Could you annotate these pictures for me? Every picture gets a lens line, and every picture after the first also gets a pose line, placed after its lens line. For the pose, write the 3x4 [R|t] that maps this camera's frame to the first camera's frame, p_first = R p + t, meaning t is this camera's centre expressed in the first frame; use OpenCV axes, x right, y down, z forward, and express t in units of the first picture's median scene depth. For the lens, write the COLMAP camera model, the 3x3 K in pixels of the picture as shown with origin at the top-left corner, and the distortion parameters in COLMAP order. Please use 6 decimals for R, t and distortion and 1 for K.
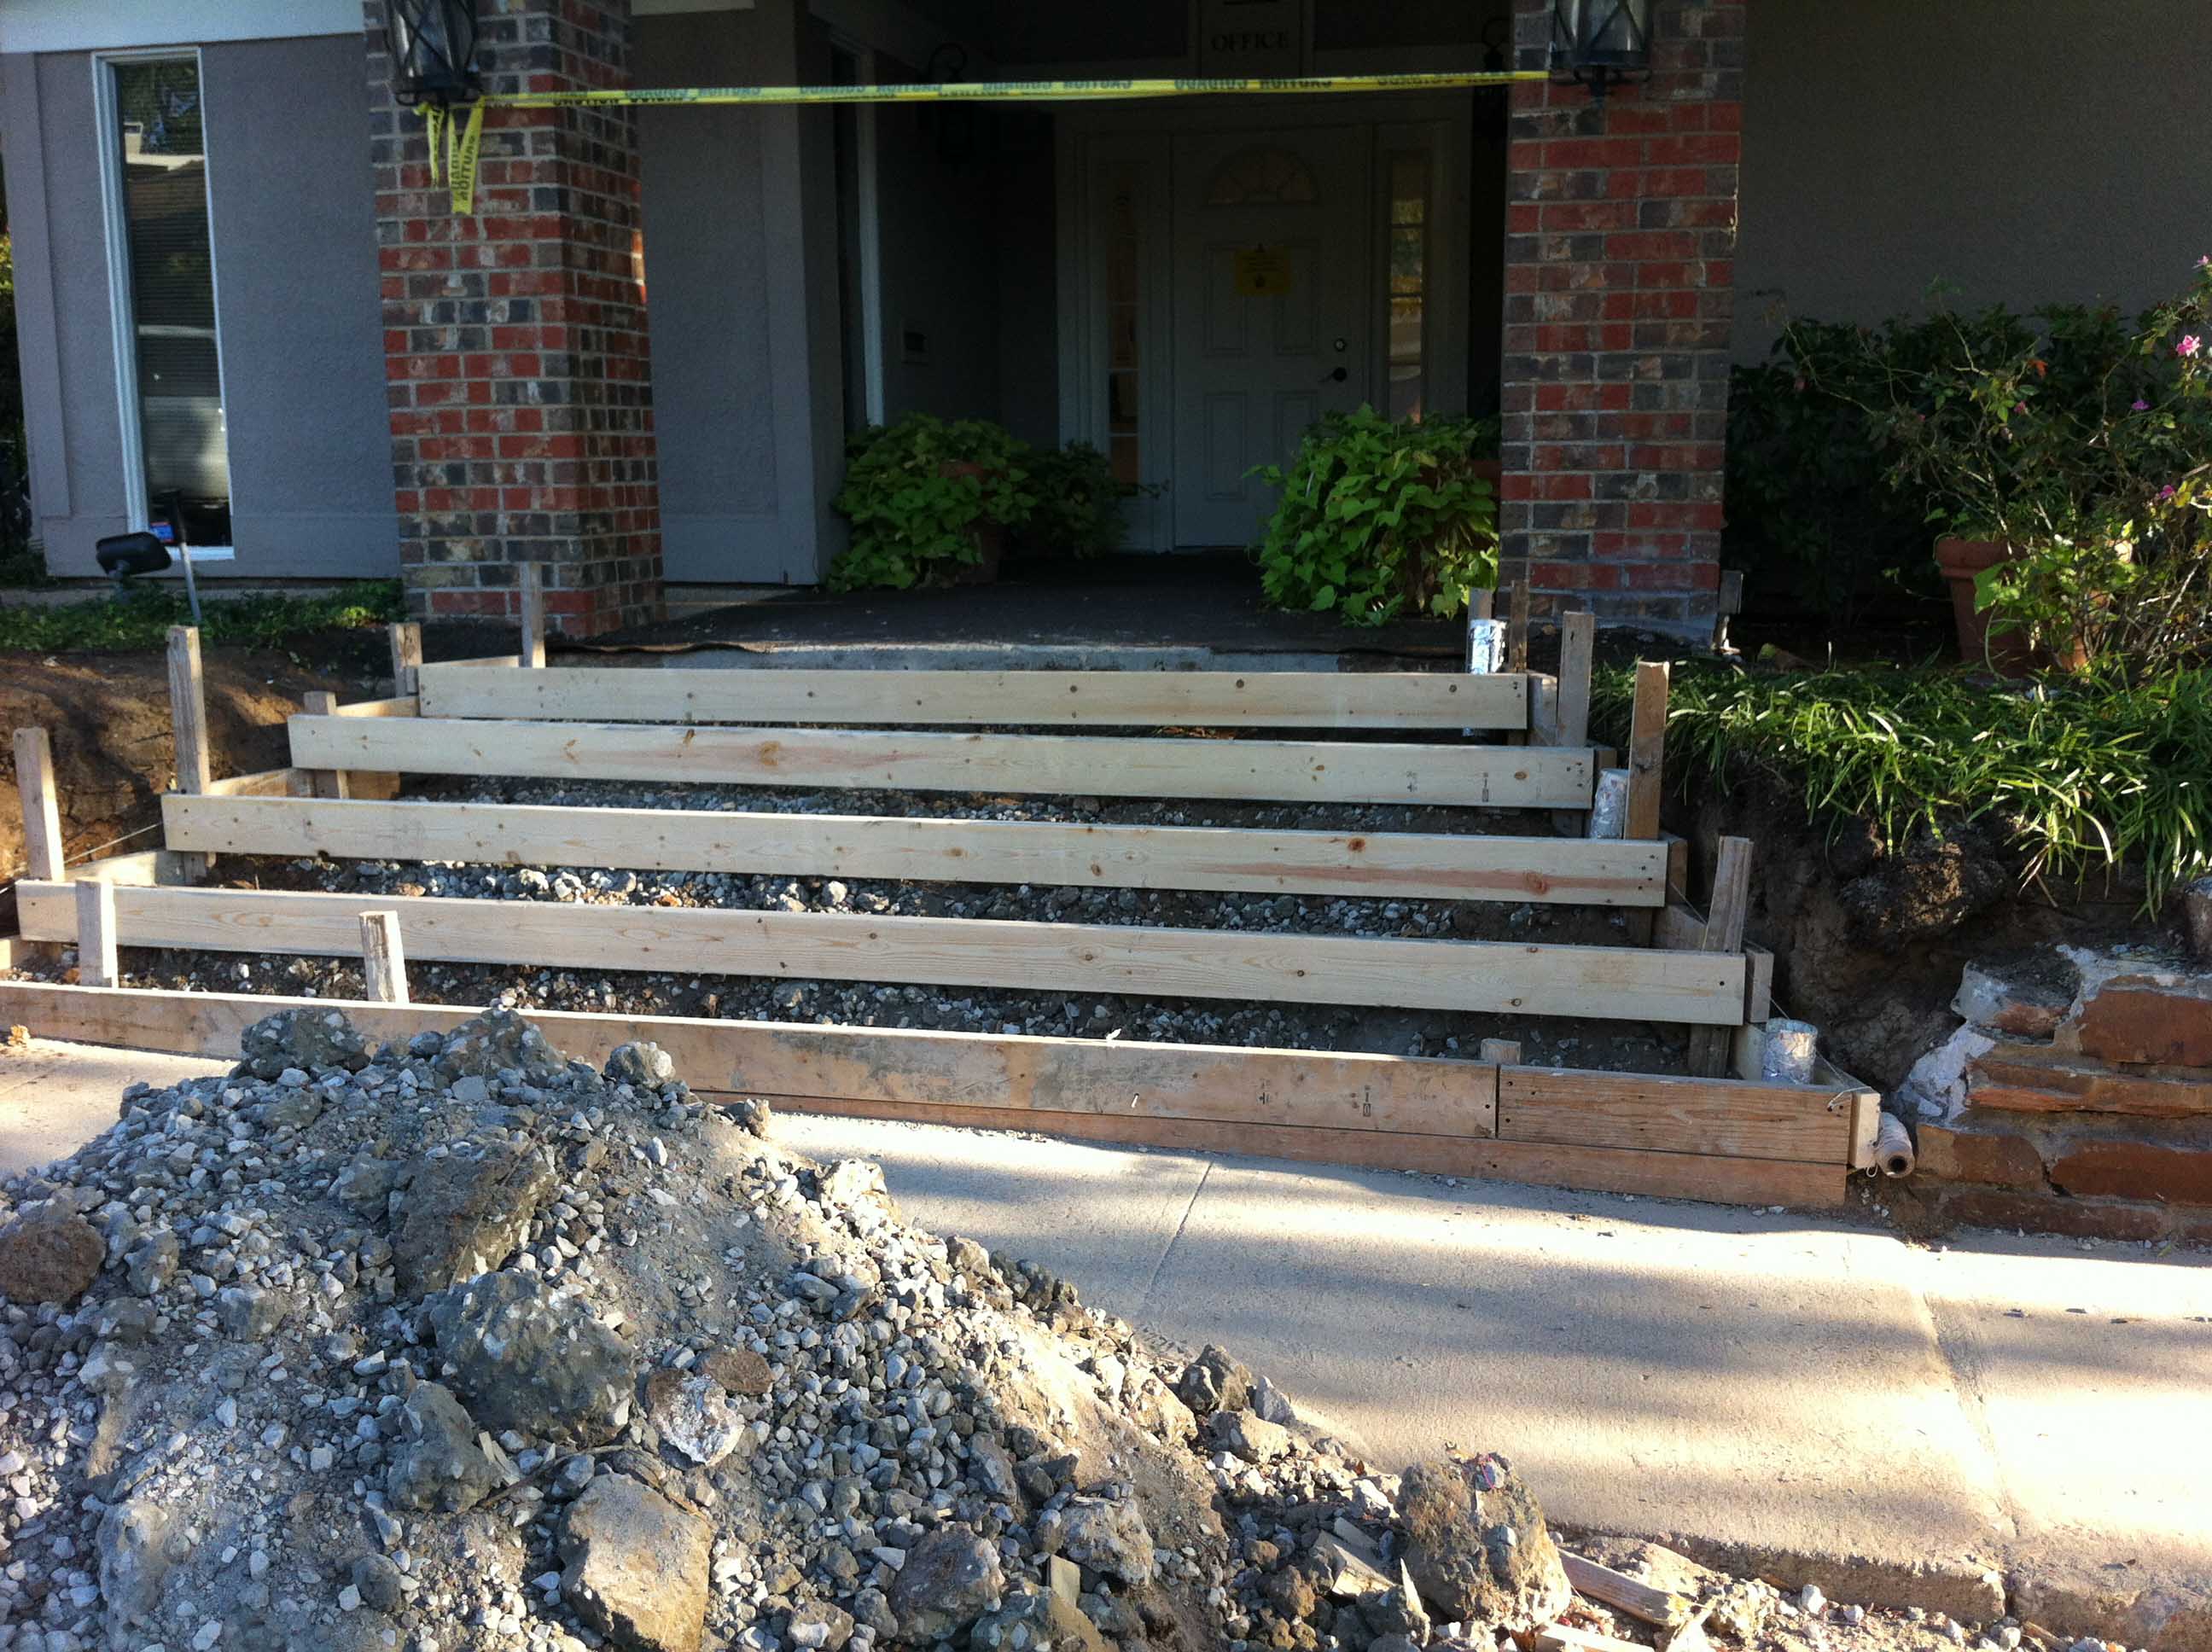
lens RADIAL K [[1984.6, 0, 1155.1], [0, 1984.6, 782.4], [0, 0, 1]] dist [0.057647, -0.131808]
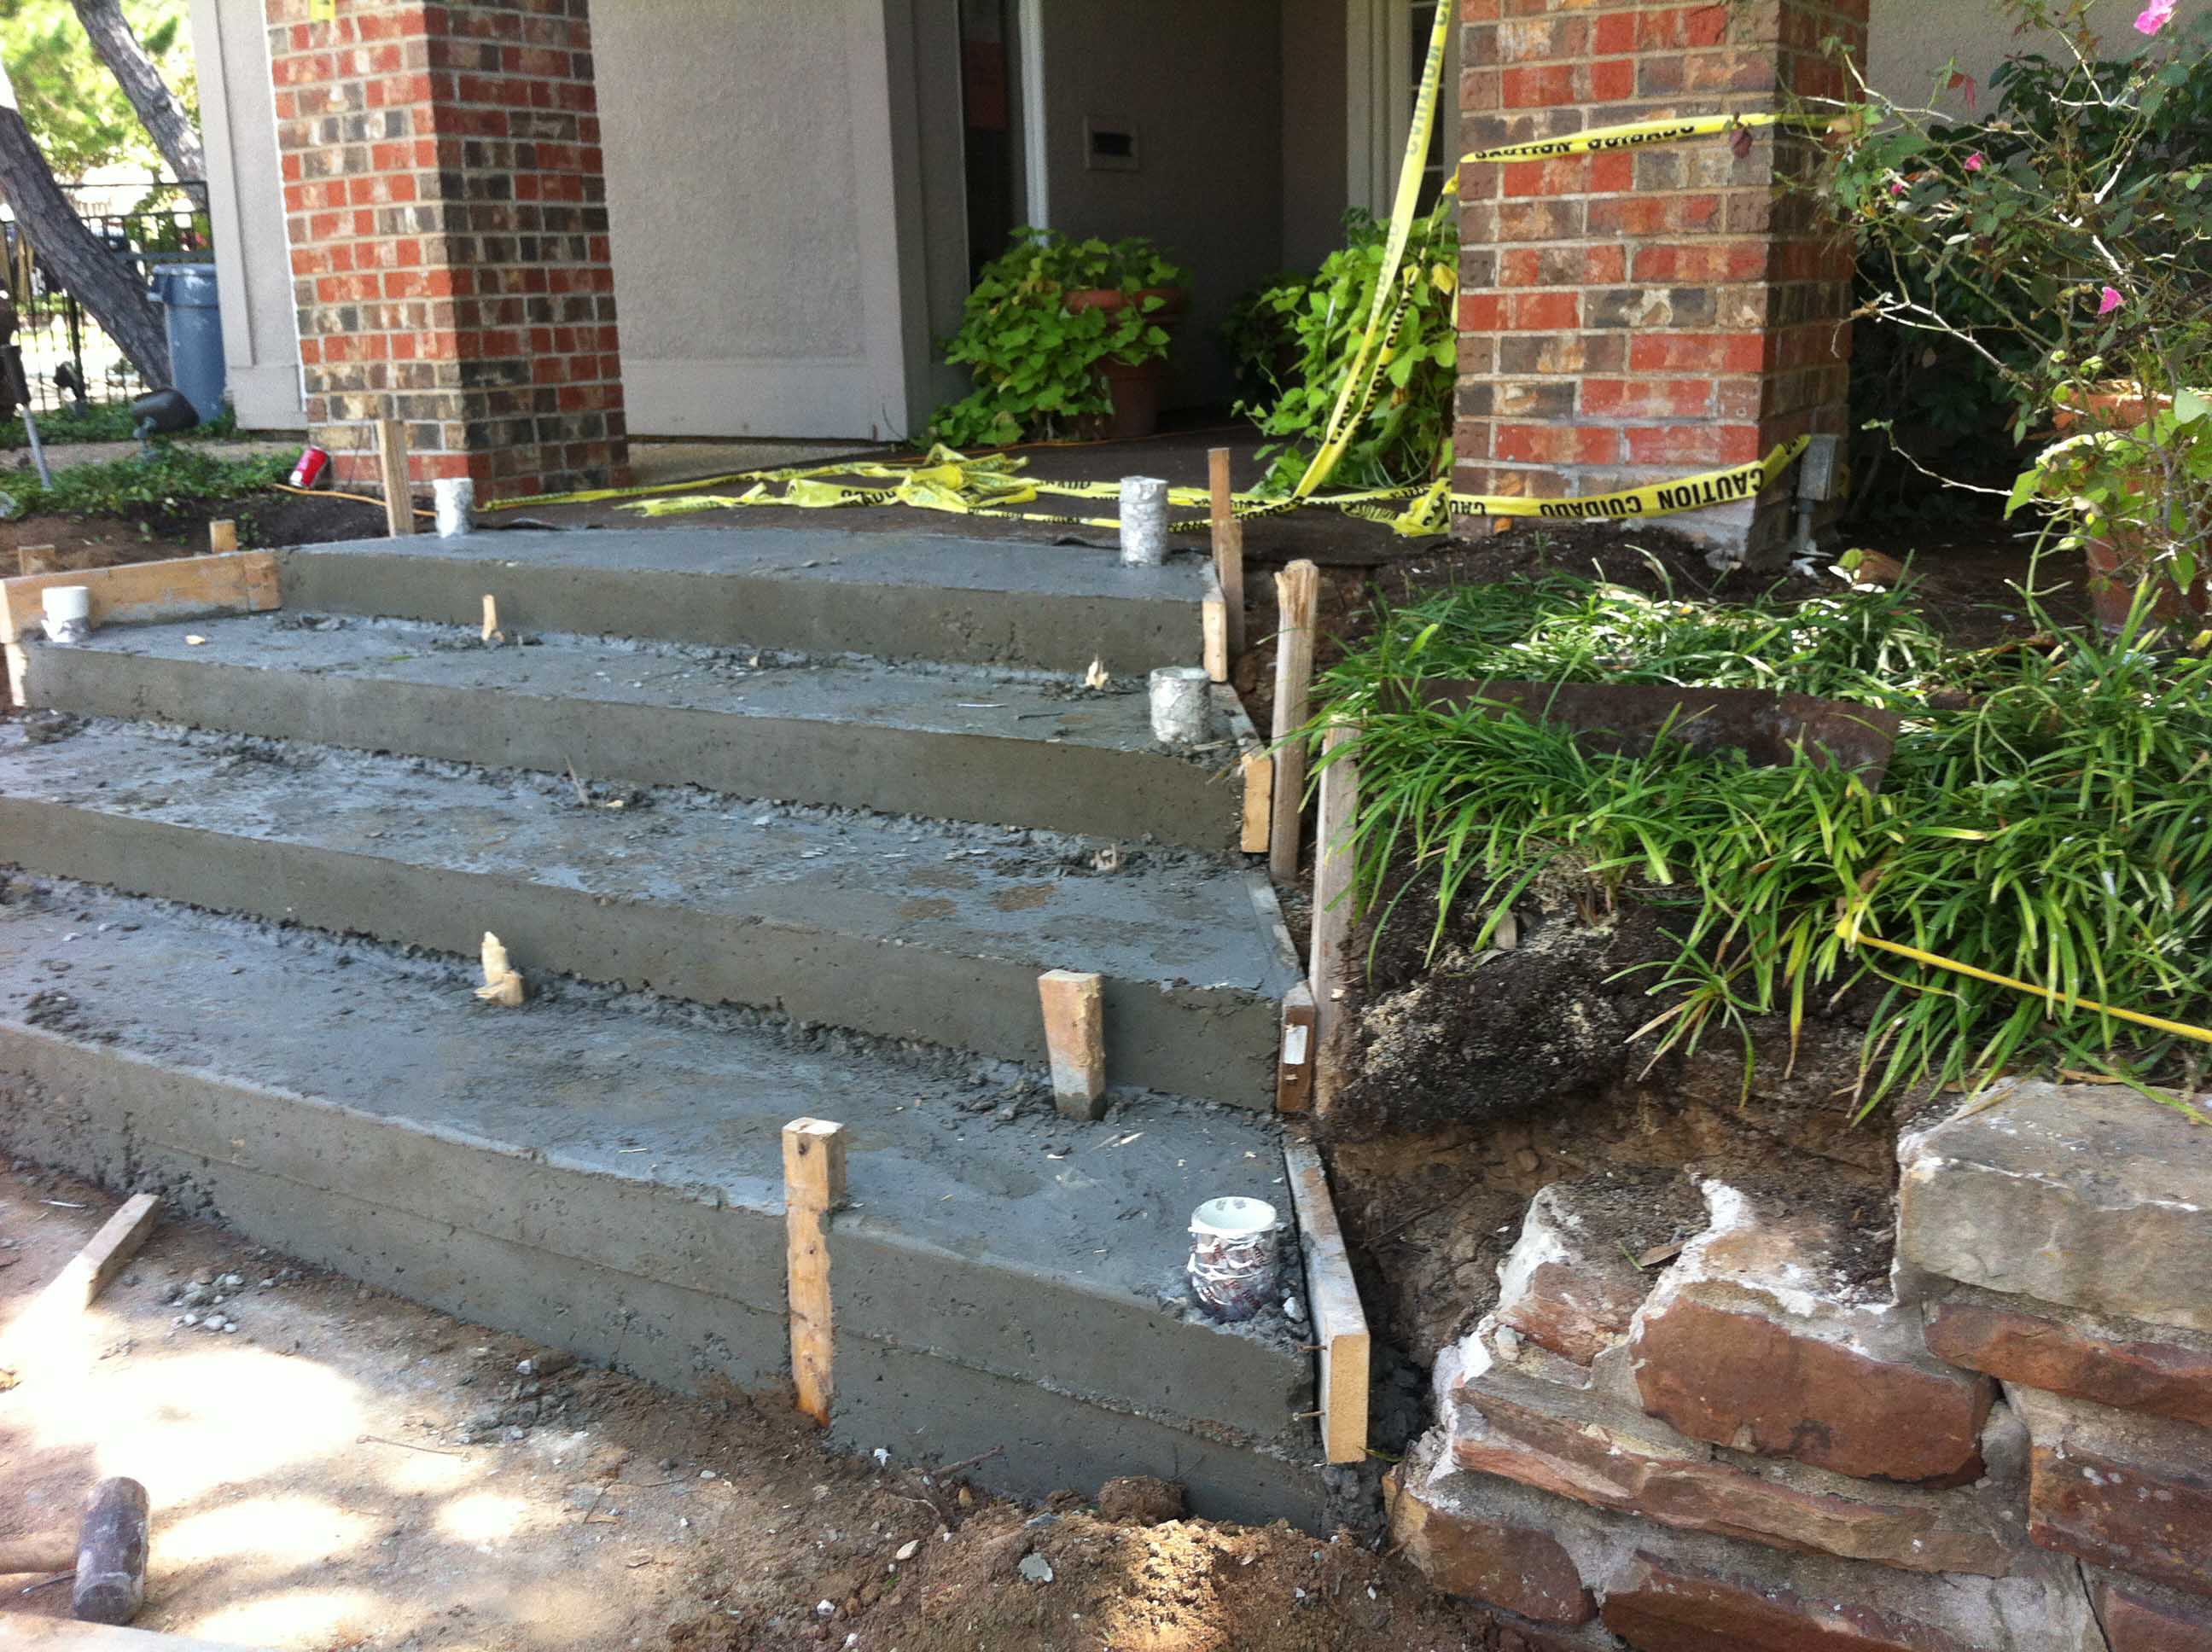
lens RADIAL K [[2059.7, 0, 1157.2], [0, 2059.7, 757.1], [0, 0, 1]] dist [0.068610, -0.231981]
pose [[0.946969, 0.050215, -0.317377, 0.283611], [-0.030014, 0.997218, 0.068224, -0.037317], [0.319920, -0.055080, 0.945842, 0.258202]]
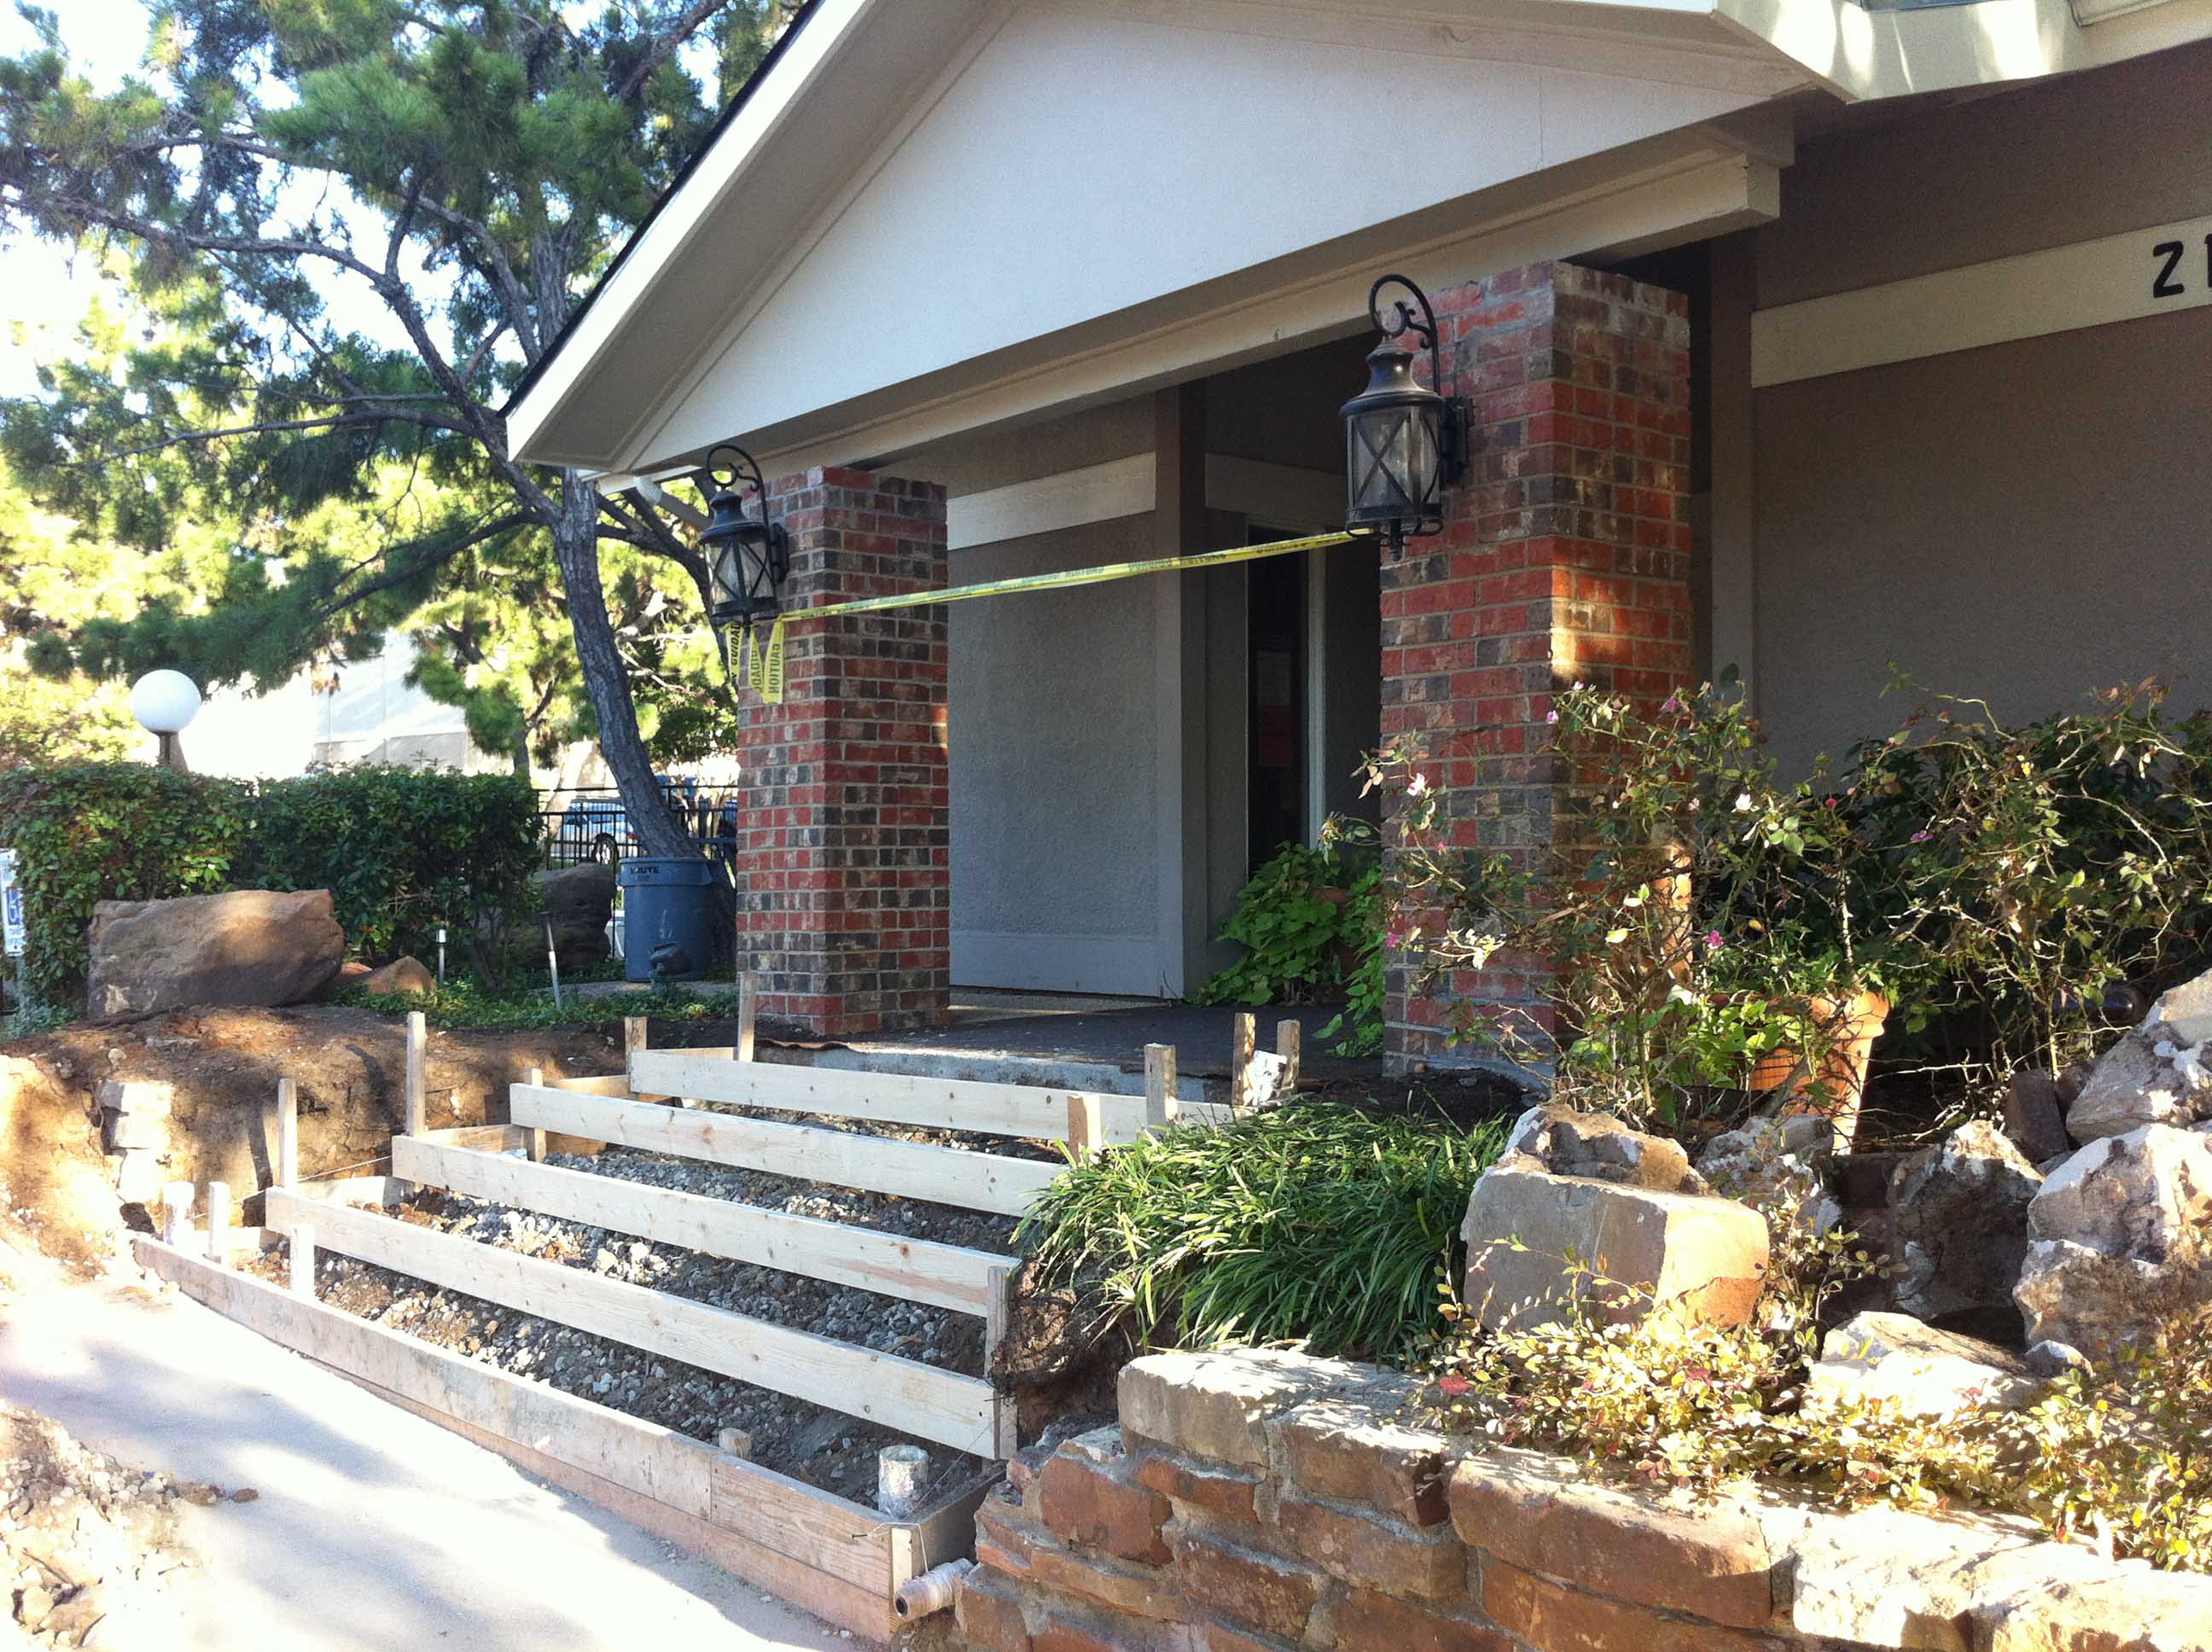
lens RADIAL K [[2008.4, 0, 1235.5], [0, 2008.4, 824.9], [0, 0, 1]] dist [0.022563, 0.000330]
pose [[0.836602, -0.015446, -0.547594, 0.610661], [-0.084885, 0.983874, -0.157437, -0.027781], [0.541195, 0.178195, 0.821799, 0.108946]]
